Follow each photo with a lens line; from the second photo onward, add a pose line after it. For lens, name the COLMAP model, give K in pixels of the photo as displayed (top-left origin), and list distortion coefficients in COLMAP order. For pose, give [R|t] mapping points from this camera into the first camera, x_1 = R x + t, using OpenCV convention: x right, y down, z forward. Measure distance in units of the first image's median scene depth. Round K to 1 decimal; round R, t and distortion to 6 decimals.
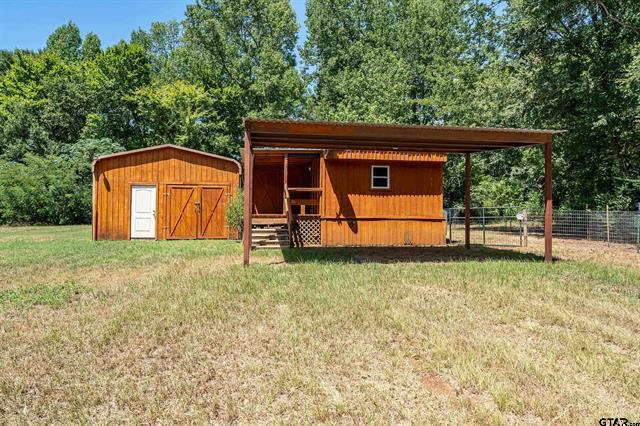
lens RADIAL K [[422.0, 0, 319.6], [0, 422.0, 211.1], [0, 0, 1]] dist [-0.007966, 0.002803]
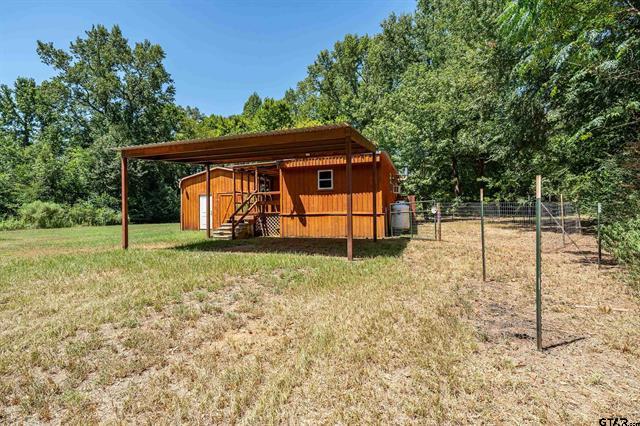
lens RADIAL K [[312.7, 0, 319.2], [0, 312.7, 211.1], [0, 0, 1]] dist [-0.003311, -0.000135]
pose [[0.882518, -0.020222, -0.469843, 0.493000], [0.023013, 0.999735, 0.000198, 0.007227], [0.469715, -0.010987, 0.882750, 0.193268]]
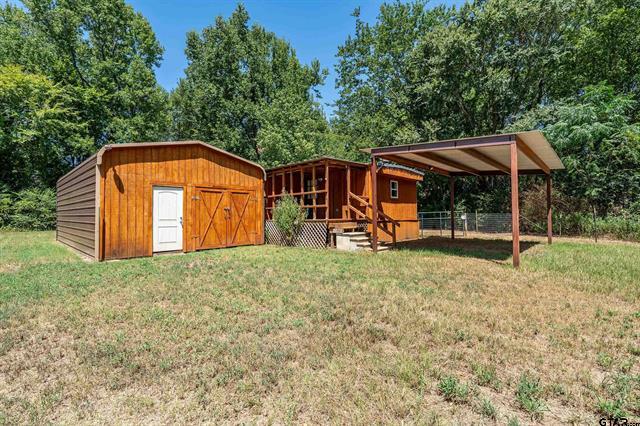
lens RADIAL K [[292.4, 0, 321.3], [0, 292.4, 215.5], [0, 0, 1]] dist [0.000940, 0.000077]
pose [[0.789928, -0.012363, 0.613074, -0.545213], [0.010491, 0.999923, 0.006647, -0.006222], [-0.613109, 0.001181, 0.789997, 0.379167]]
